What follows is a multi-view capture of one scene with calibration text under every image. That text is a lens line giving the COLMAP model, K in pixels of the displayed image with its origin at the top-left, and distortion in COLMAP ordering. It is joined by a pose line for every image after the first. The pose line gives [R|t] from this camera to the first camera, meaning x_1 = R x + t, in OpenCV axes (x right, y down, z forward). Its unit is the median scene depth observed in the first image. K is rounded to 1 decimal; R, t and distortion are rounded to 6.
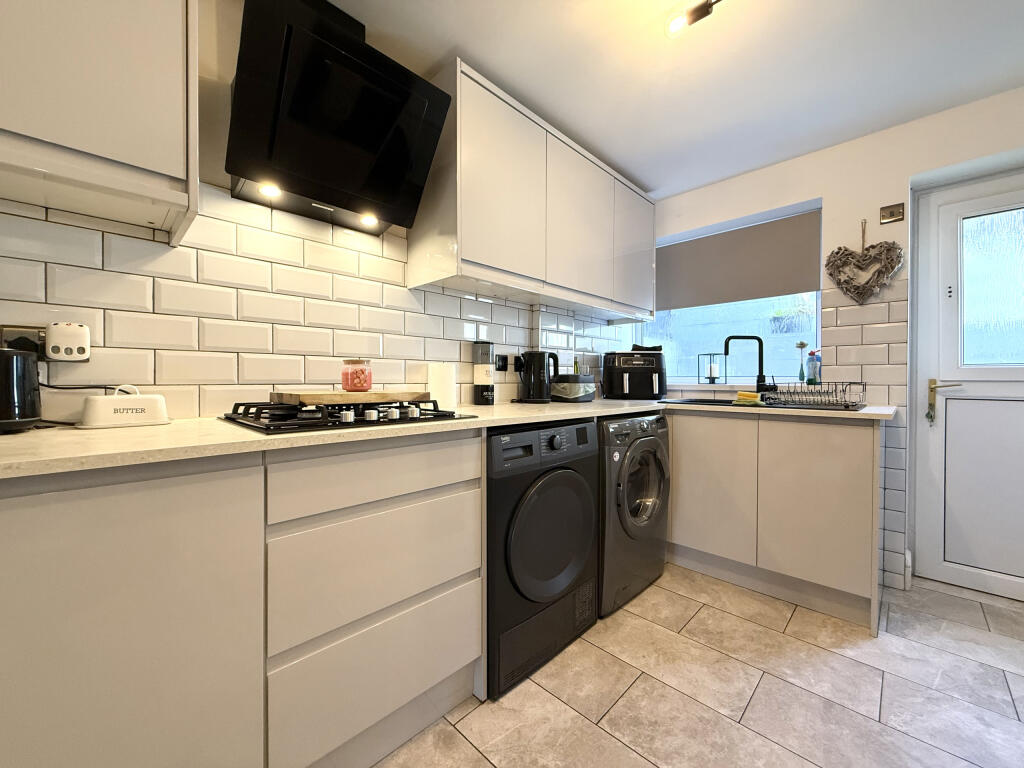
lens RADIAL K [[408.0, 0, 508.6], [0, 408.0, 382.5], [0, 0, 1]] dist [0.001712, -0.000092]
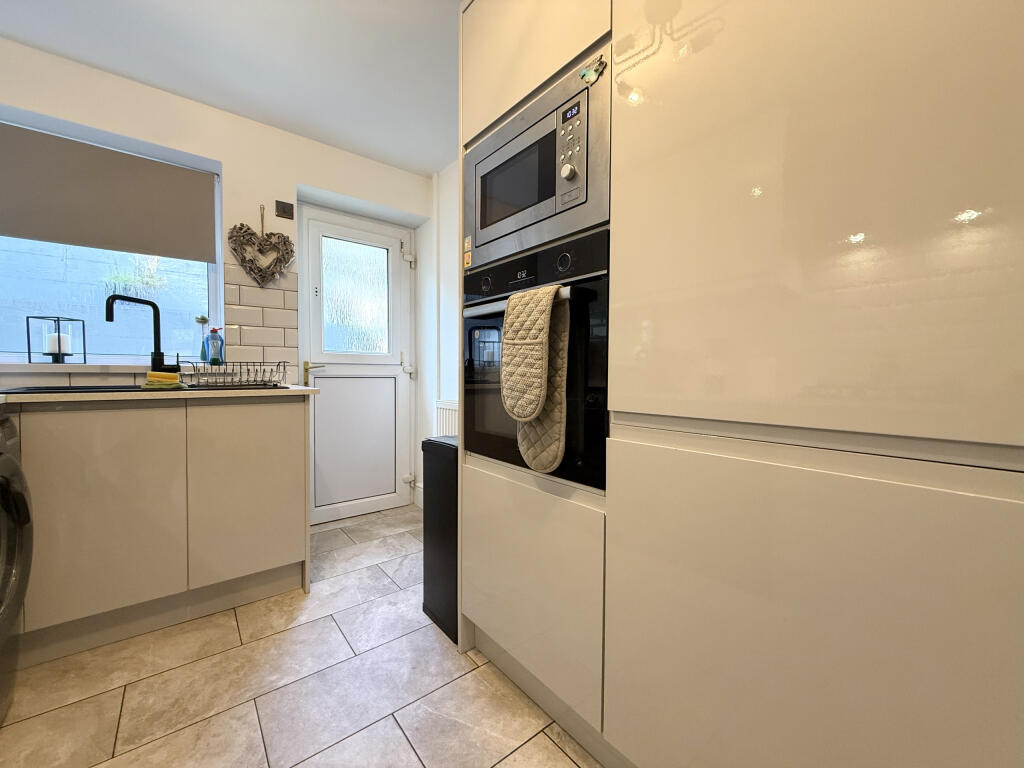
lens RADIAL K [[408.0, 0, 508.6], [0, 408.0, 382.5], [0, 0, 1]] dist [0.001712, -0.000092]
pose [[0.117269, -0.025865, 0.992763, -0.096216], [-0.000087, 0.999661, 0.026055, 0.022789], [-0.993100, -0.003141, 0.117227, 0.272415]]
